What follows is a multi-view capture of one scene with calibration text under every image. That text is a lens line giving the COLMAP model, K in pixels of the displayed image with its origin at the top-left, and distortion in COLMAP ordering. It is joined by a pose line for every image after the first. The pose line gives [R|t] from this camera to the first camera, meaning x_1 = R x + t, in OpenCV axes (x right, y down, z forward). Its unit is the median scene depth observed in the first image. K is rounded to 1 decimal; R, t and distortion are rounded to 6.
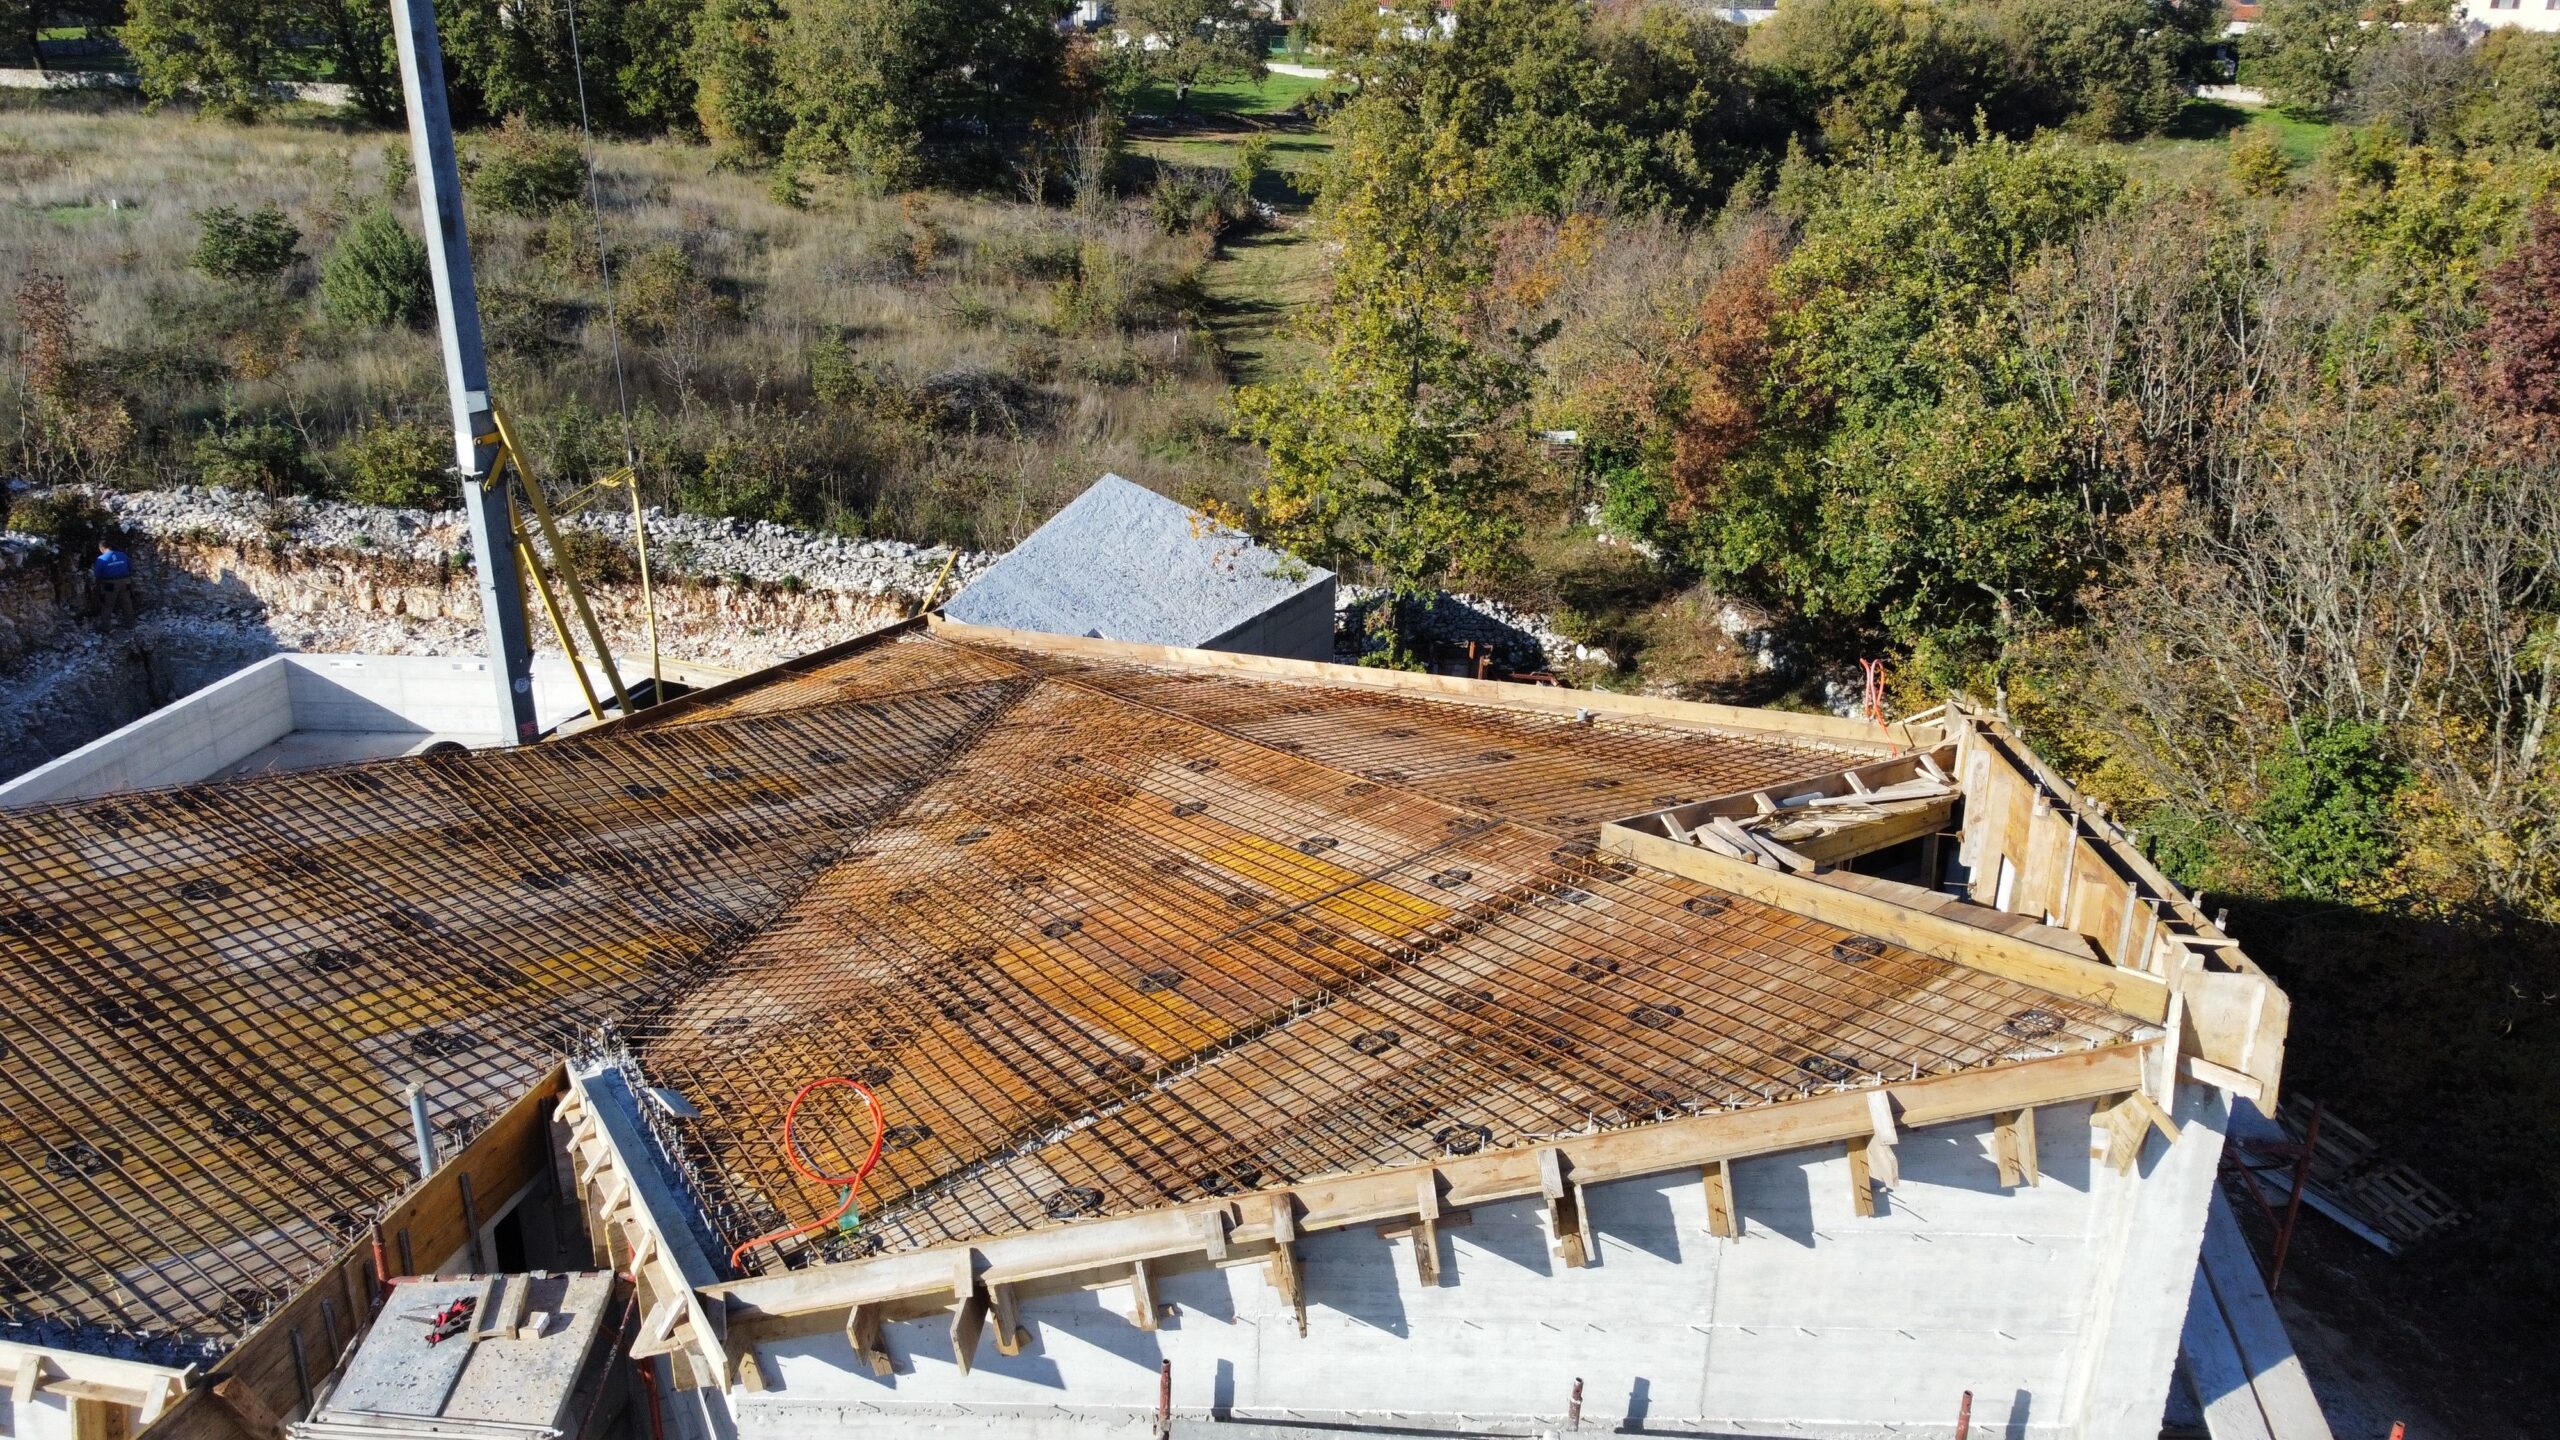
lens RADIAL K [[1932.8, 0, 1280.0], [0, 1932.8, 720.0], [0, 0, 1]] dist [-0.001901, -0.003281]
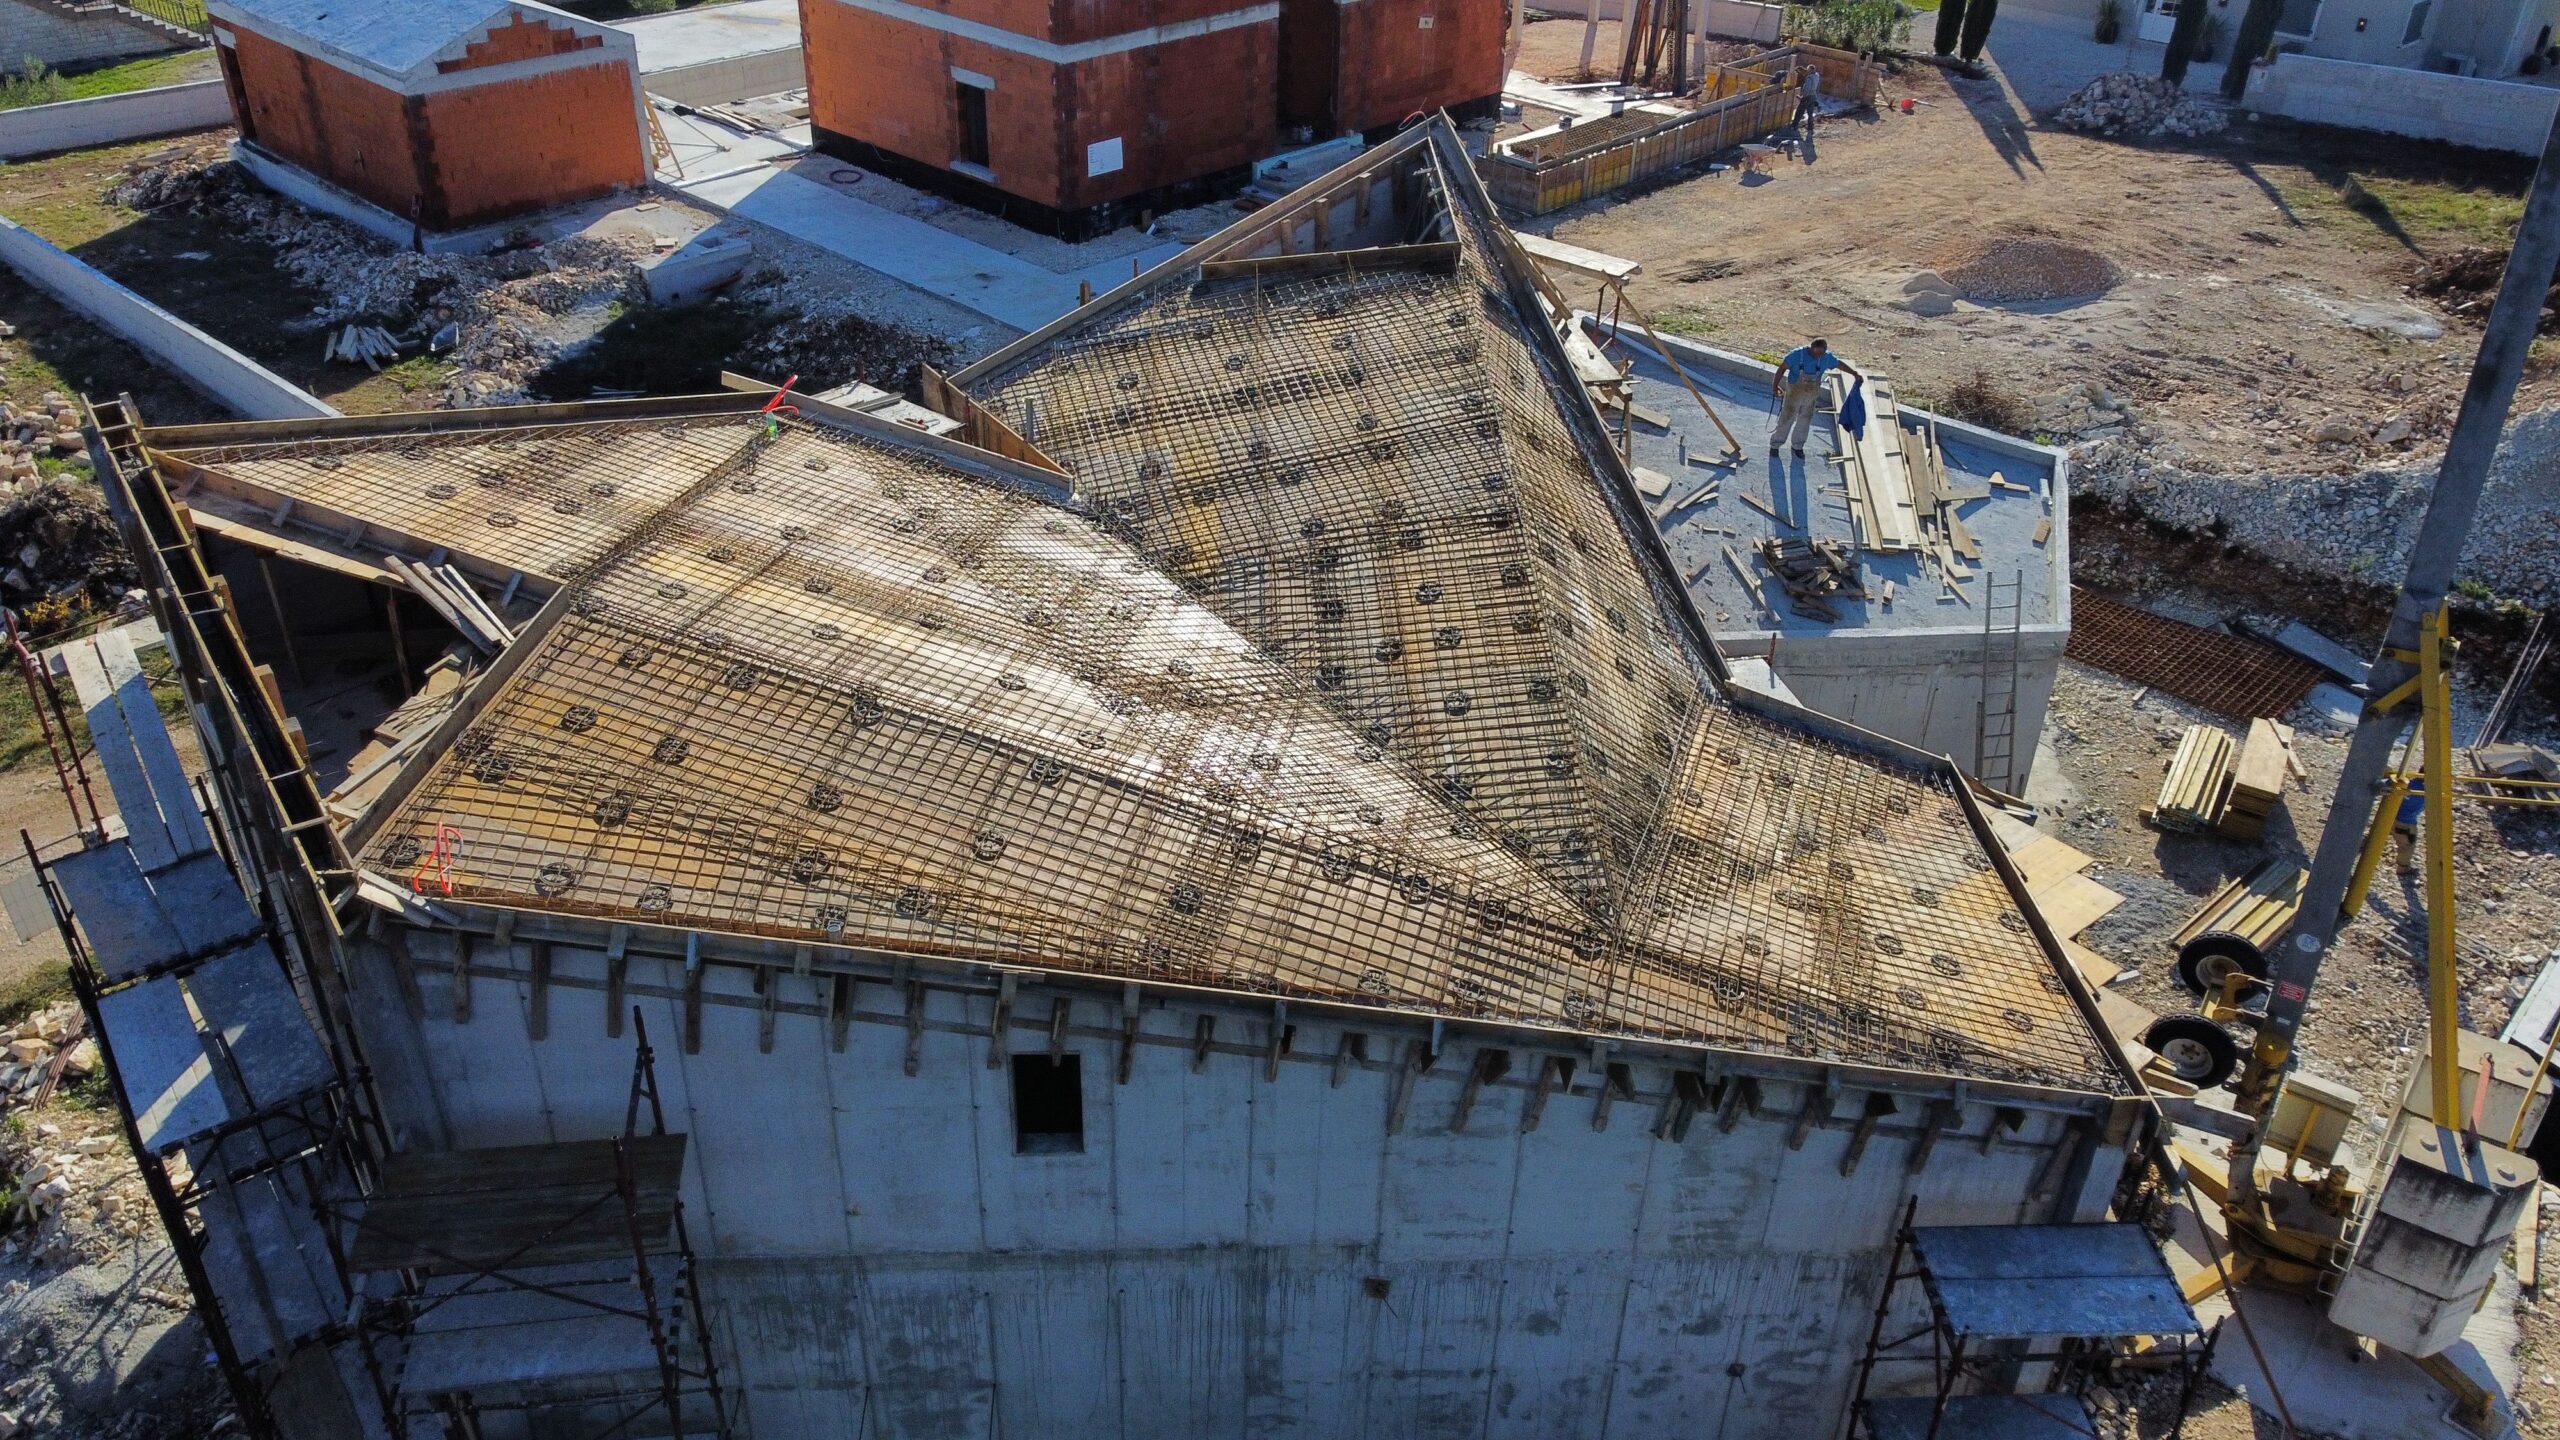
lens RADIAL K [[1918.2, 0, 1283.6], [0, 1918.2, 741.1], [0, 0, 1]] dist [-0.004870, -0.001743]
pose [[-0.692375, 0.356598, -0.627260, 0.211936], [-0.285608, 0.662885, 0.692107, -0.288269], [0.662605, 0.658348, -0.357117, 0.579993]]
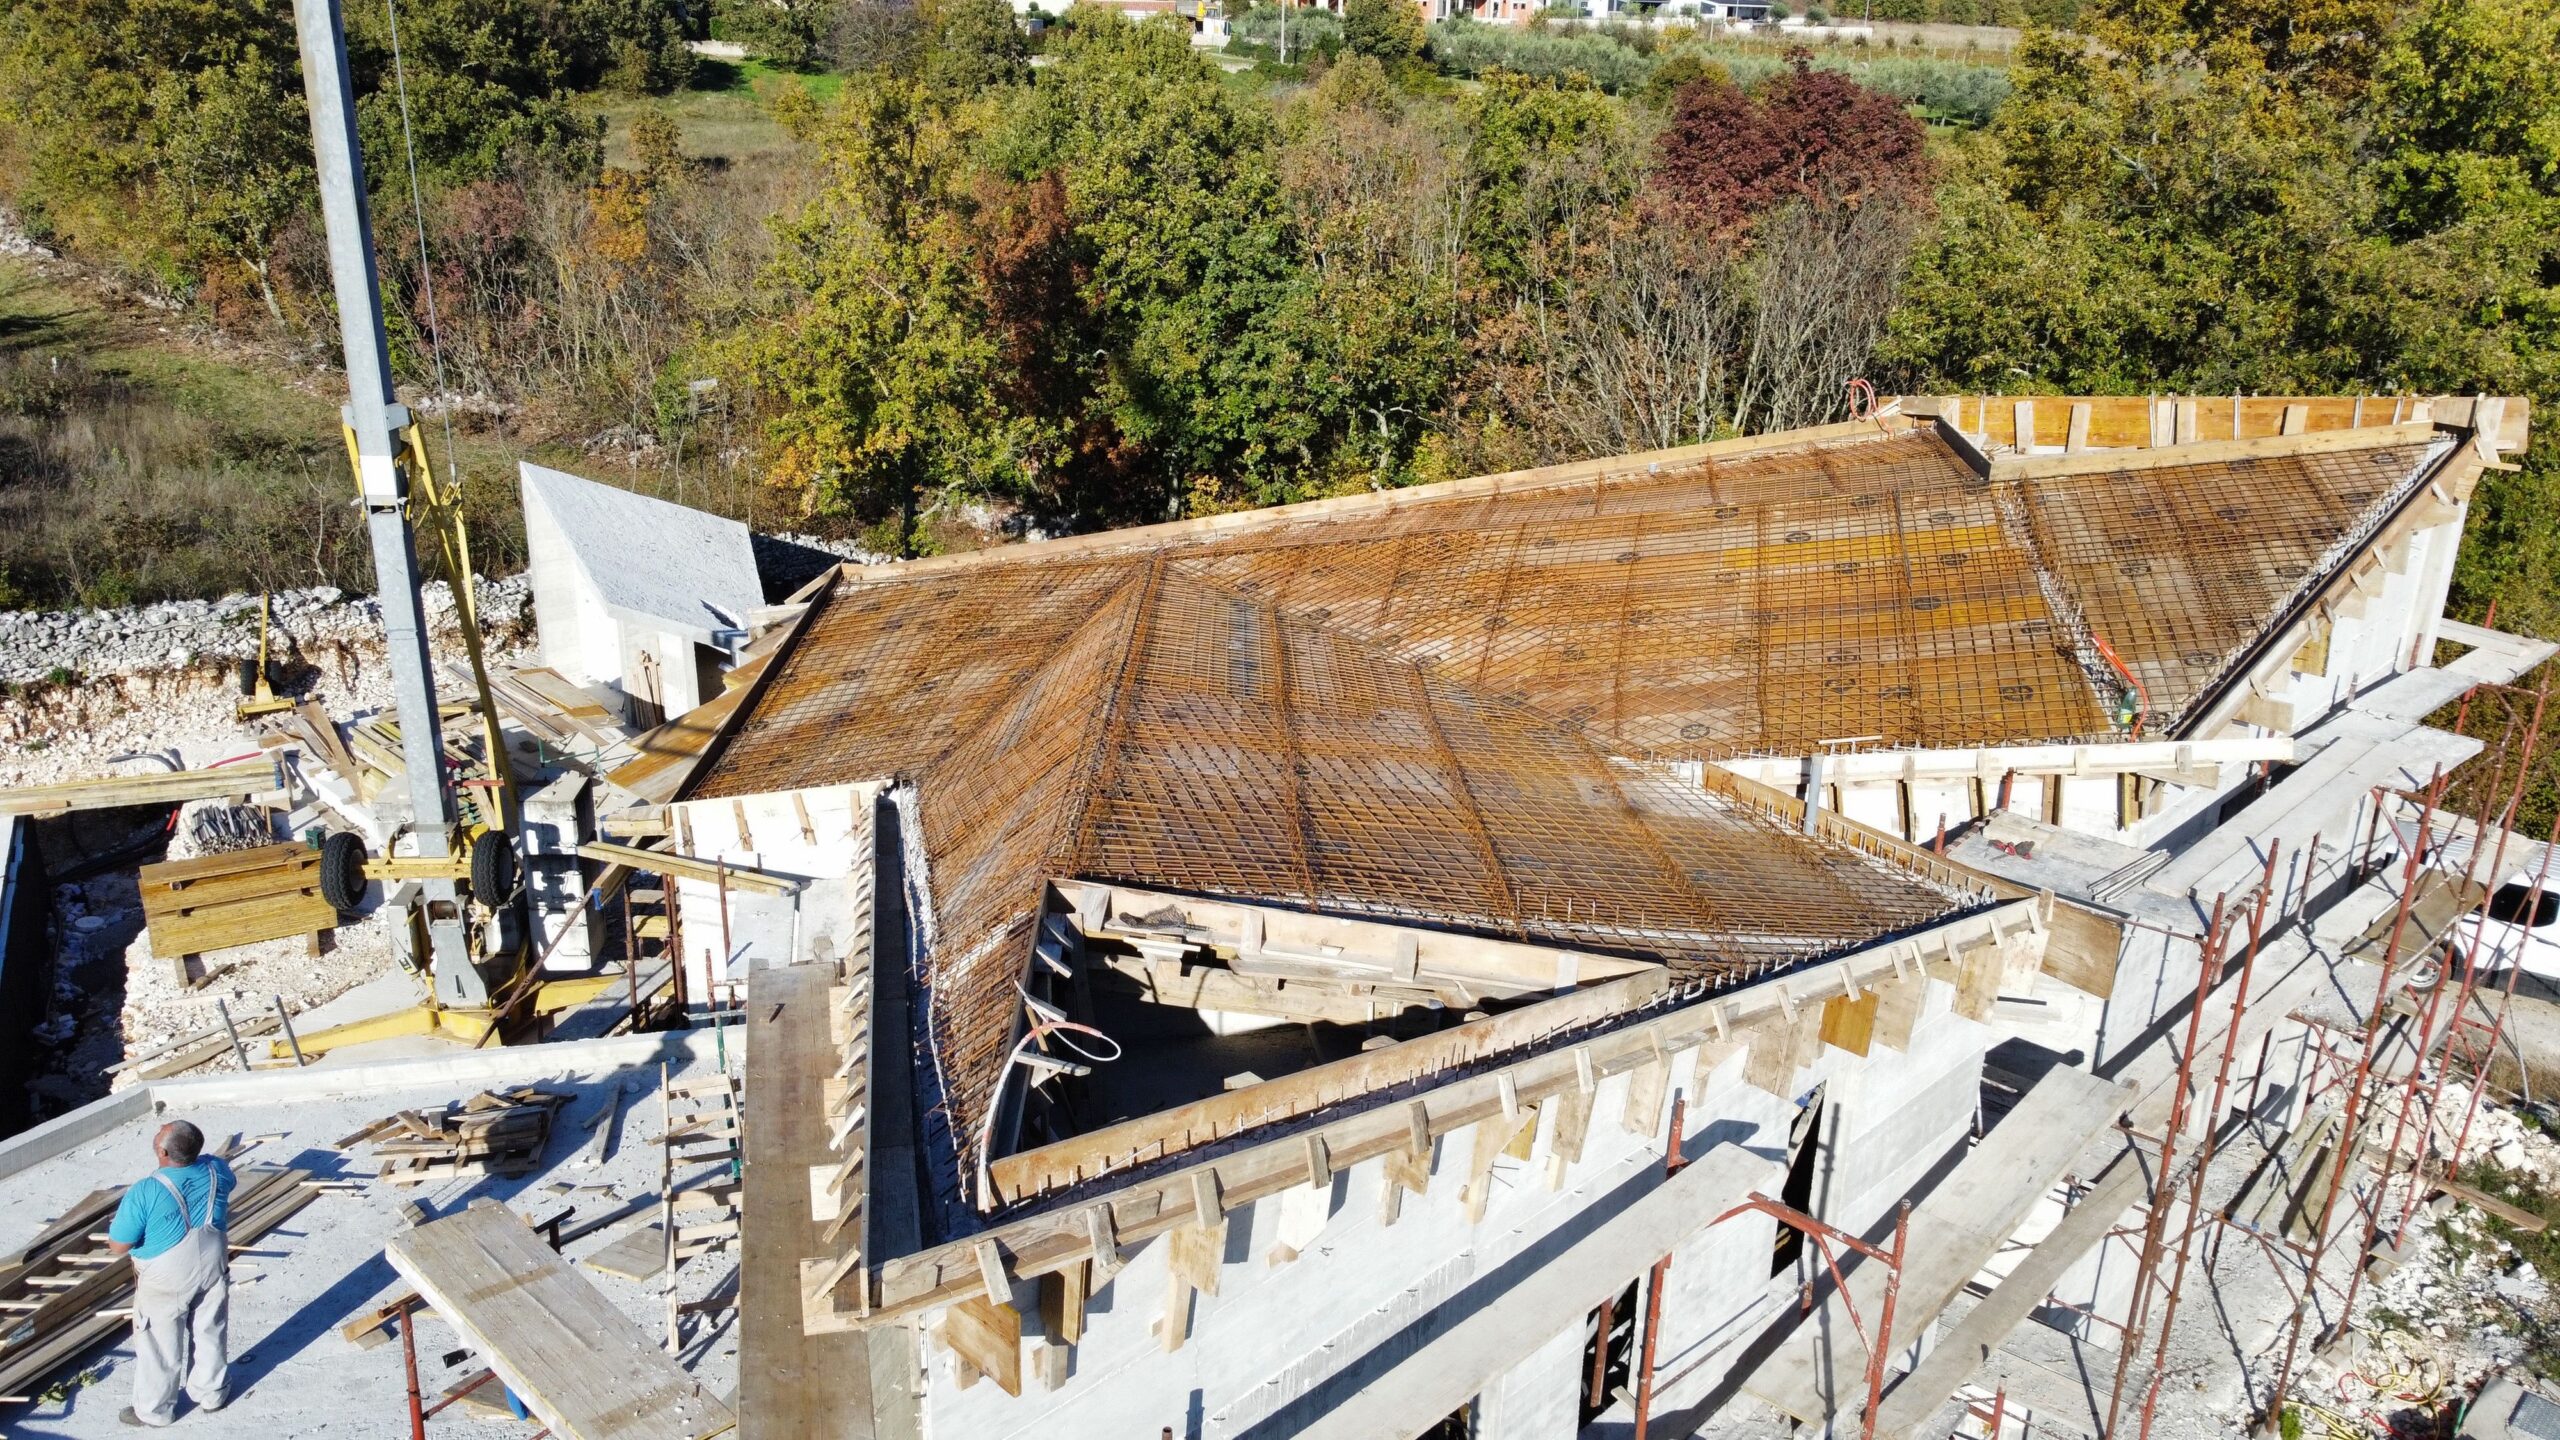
lens RADIAL K [[1942.0, 0, 1280.0], [0, 1942.0, 720.0], [0, 0, 1]] dist [0.001349, -0.004888]
pose [[0.701533, -0.252191, 0.666522, -0.434029], [0.241709, 0.964052, 0.110362, -0.019974], [-0.670395, 0.083681, 0.737271, 0.064818]]
